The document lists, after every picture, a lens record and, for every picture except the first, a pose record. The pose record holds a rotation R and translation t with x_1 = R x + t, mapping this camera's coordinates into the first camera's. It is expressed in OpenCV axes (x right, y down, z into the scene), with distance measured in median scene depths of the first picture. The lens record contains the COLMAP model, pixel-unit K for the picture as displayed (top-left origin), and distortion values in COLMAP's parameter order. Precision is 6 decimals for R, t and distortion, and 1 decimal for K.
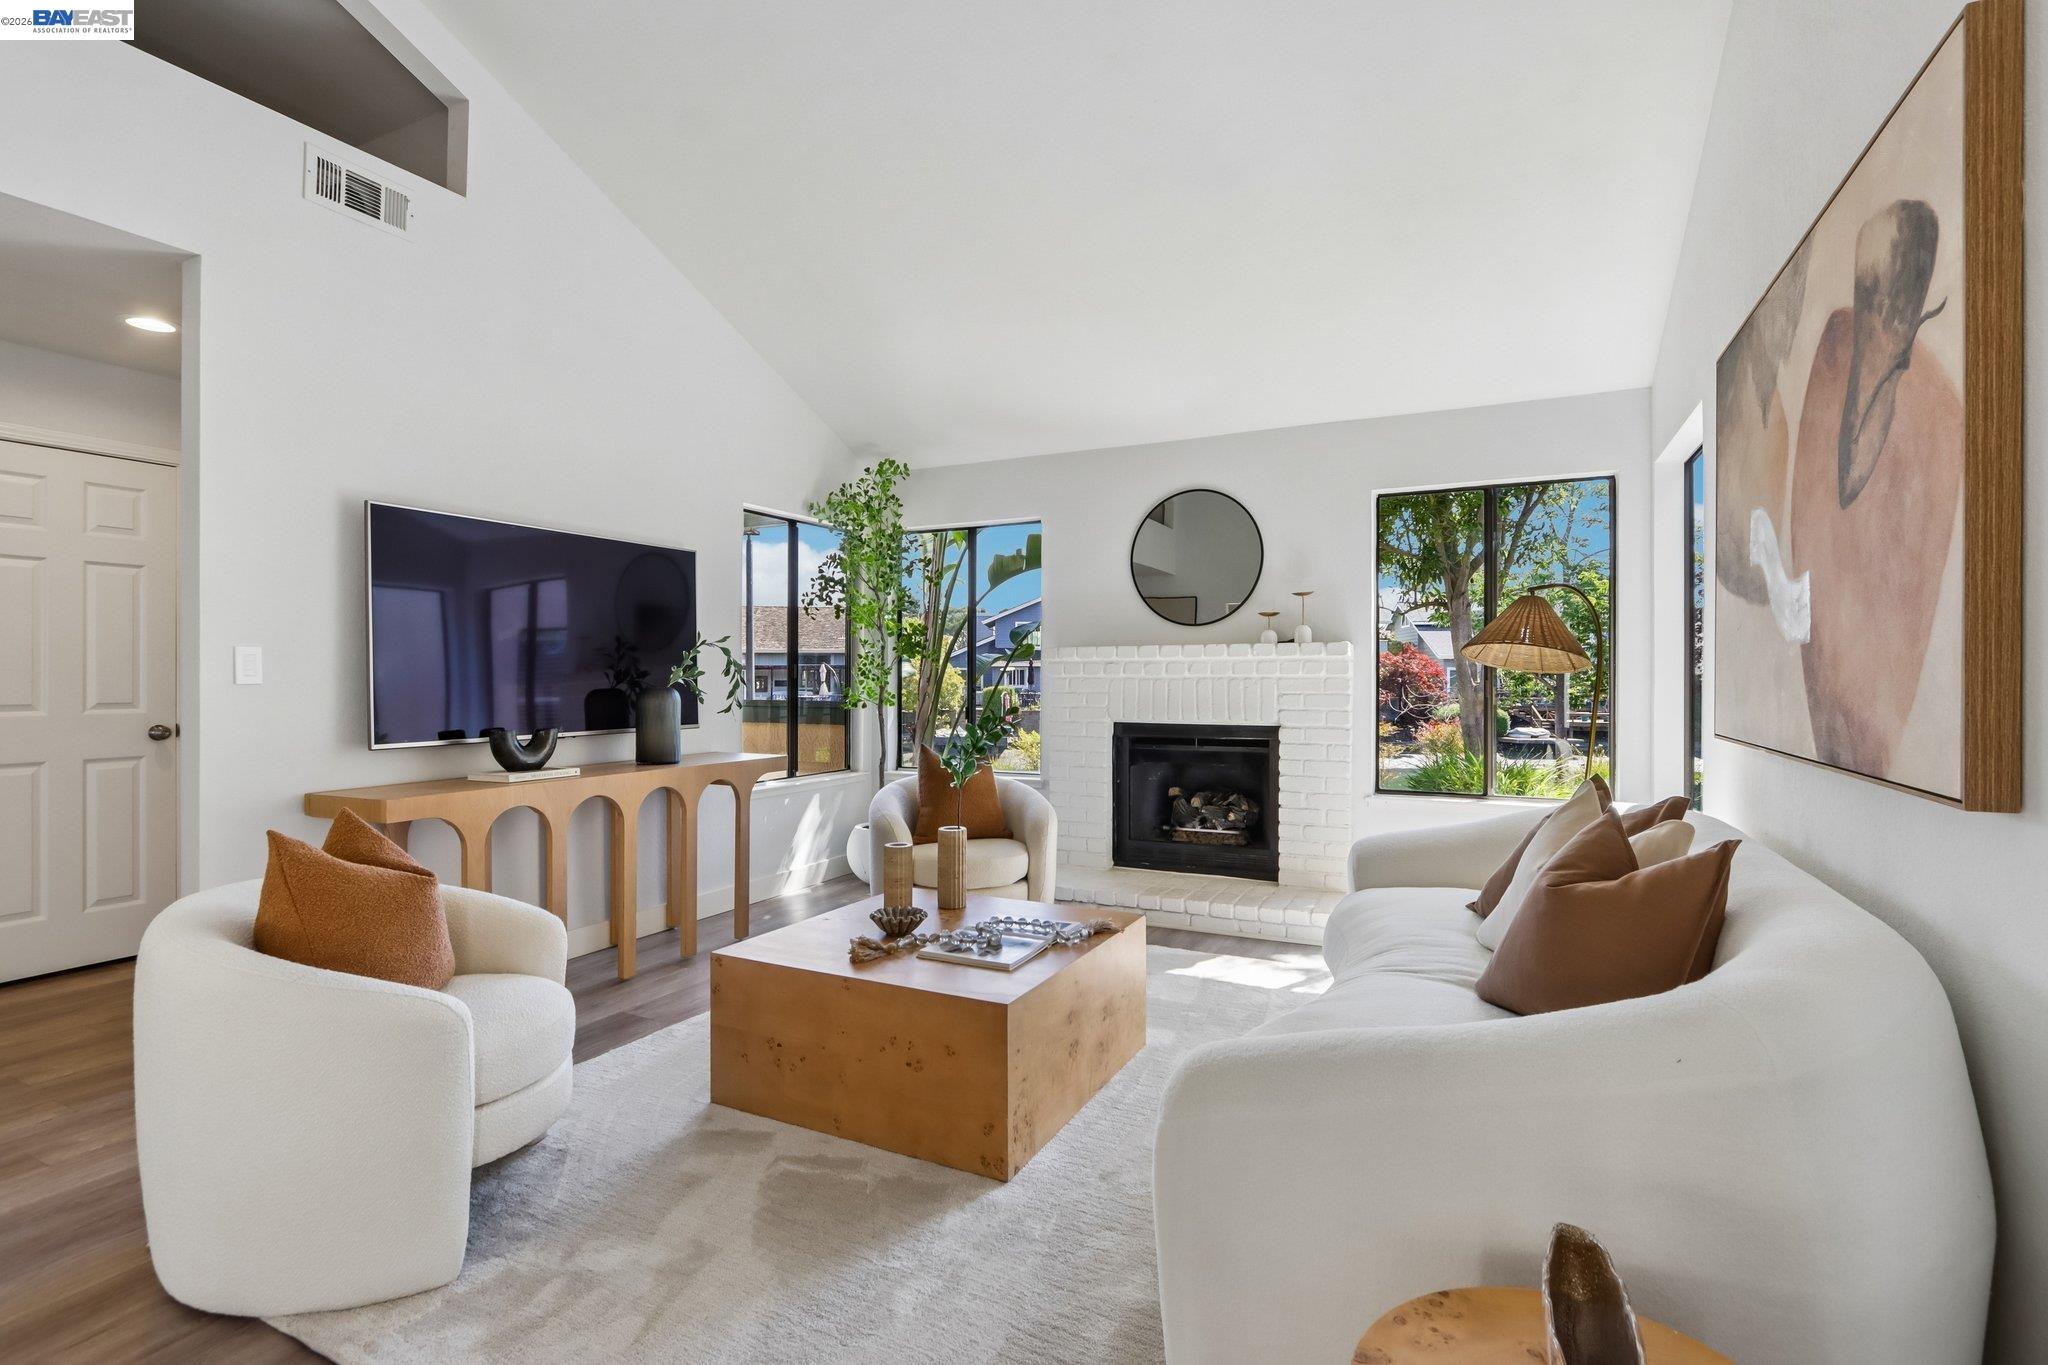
lens RADIAL K [[944.3, 0, 1028.8], [0, 944.3, 675.4], [0, 0, 1]] dist [-0.003637, -0.000091]
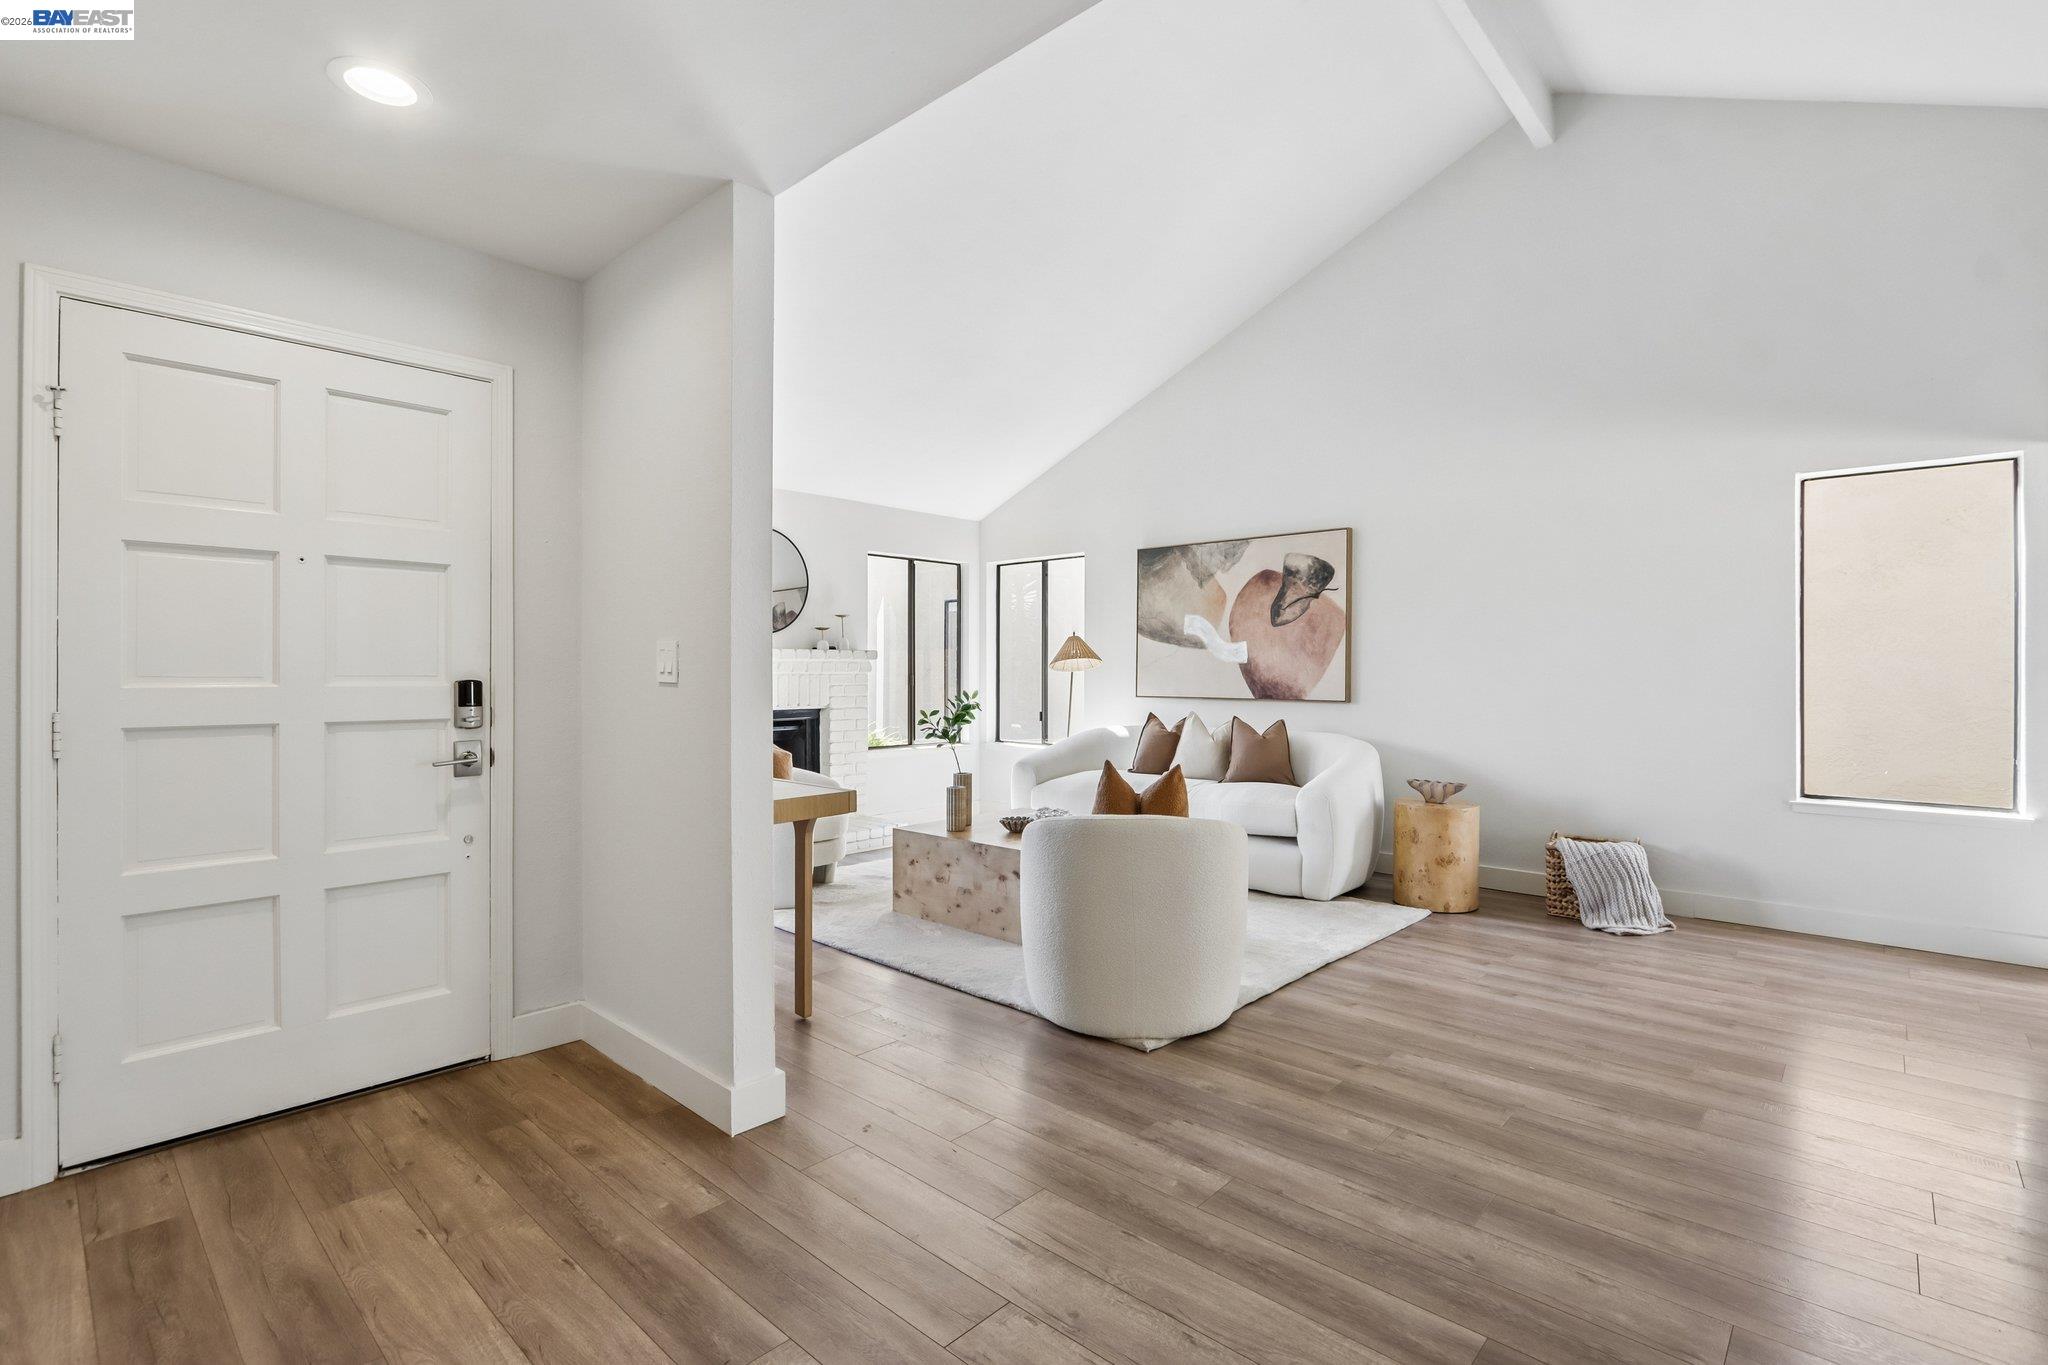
lens RADIAL K [[969.0, 0, 1024.0], [0, 969.0, 682.5], [0, 0, 1]] dist [-0.001570, 0.000102]
pose [[0.276601, -0.008998, 0.960943, -0.991877], [-0.003222, 0.999942, 0.010291, -0.001054], [-0.960980, -0.005942, 0.276556, 0.305164]]
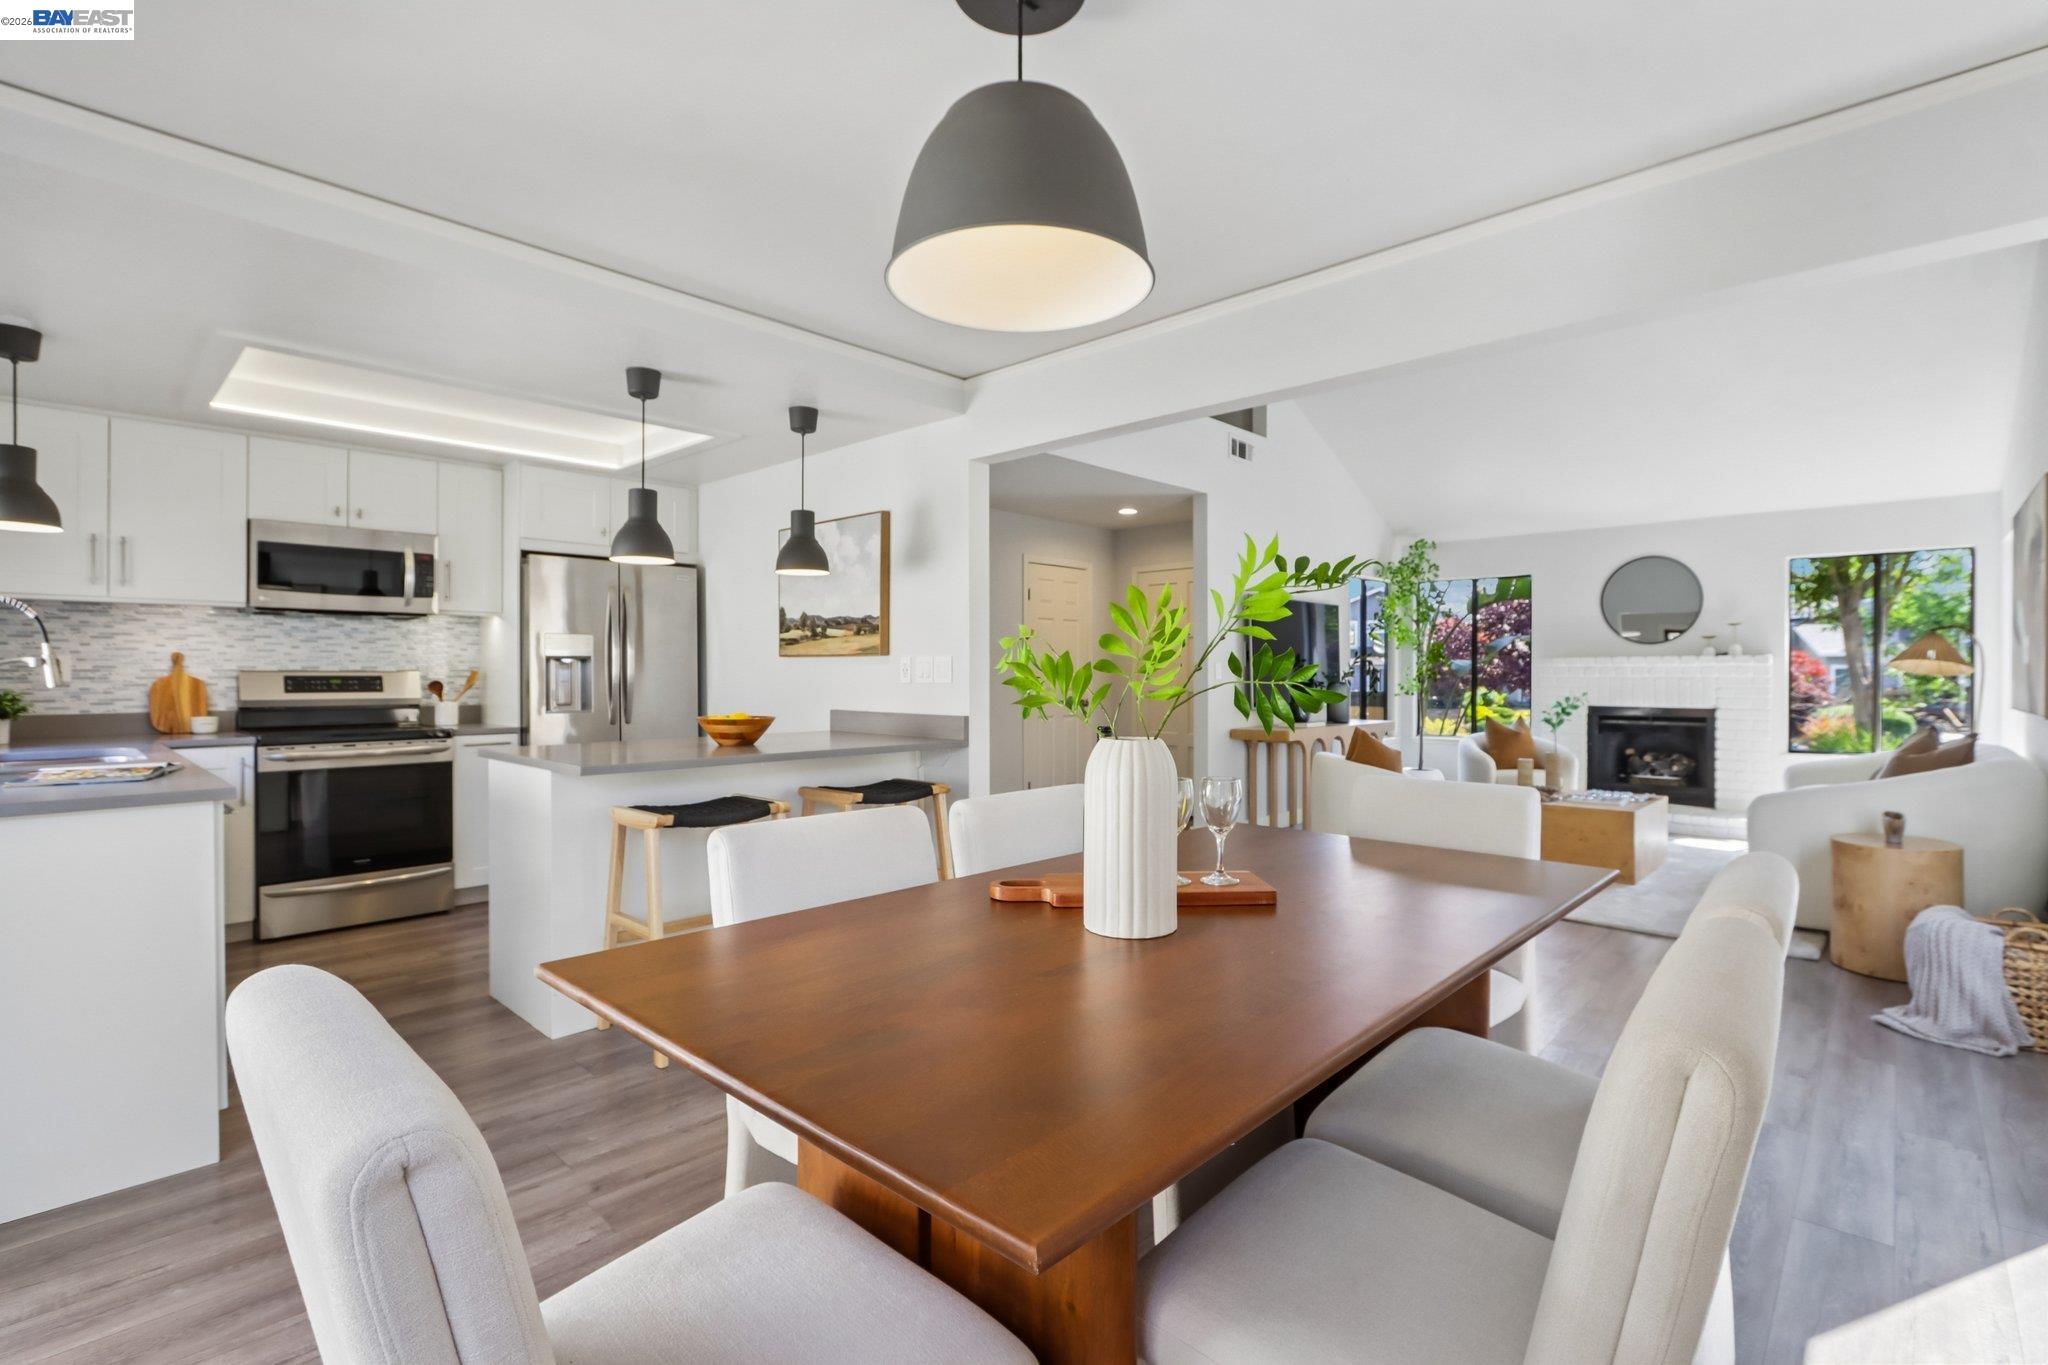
lens RADIAL K [[957.5, 0, 1024.7], [0, 957.5, 673.9], [0, 0, 1]] dist [-0.007080, -0.000679]
pose [[0.960240, 0.003069, -0.279157, -0.382917], [-0.002324, 0.999993, 0.003000, -0.005228], [0.279165, -0.002232, 0.960241, -0.814522]]
